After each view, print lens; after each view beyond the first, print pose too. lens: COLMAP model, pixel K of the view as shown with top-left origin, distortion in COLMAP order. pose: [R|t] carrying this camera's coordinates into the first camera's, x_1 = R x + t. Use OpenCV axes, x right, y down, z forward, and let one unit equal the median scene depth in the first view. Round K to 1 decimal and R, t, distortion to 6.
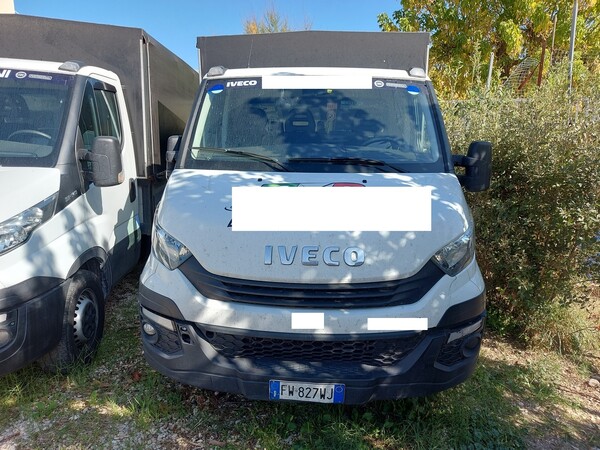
lens RADIAL K [[440.1, 0, 300.0], [0, 440.1, 225.0], [0, 0, 1]] dist [0.091926, -0.127072]
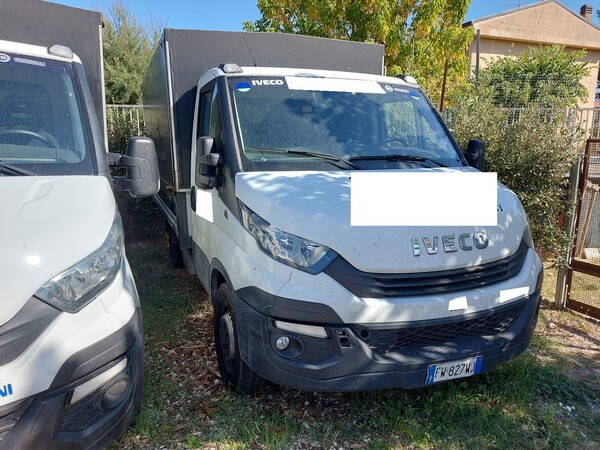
lens RADIAL K [[440.1, 0, 300.0], [0, 440.1, 225.0], [0, 0, 1]] dist [0.091926, -0.127072]
pose [[0.907671, -0.084133, 0.411164, -0.721539], [0.090360, 0.995900, 0.004308, -0.012263], [-0.409840, 0.033242, 0.911551, 0.153218]]
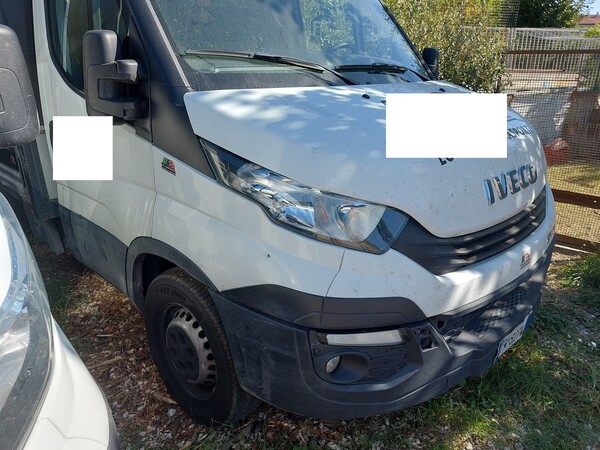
lens RADIAL K [[440.1, 0, 300.0], [0, 440.1, 225.0], [0, 0, 1]] dist [0.091926, -0.127072]
pose [[0.675285, -0.265661, 0.688051, -0.789170], [0.162614, 0.963549, 0.212436, -0.082964], [-0.719407, -0.031568, 0.693871, 0.685708]]
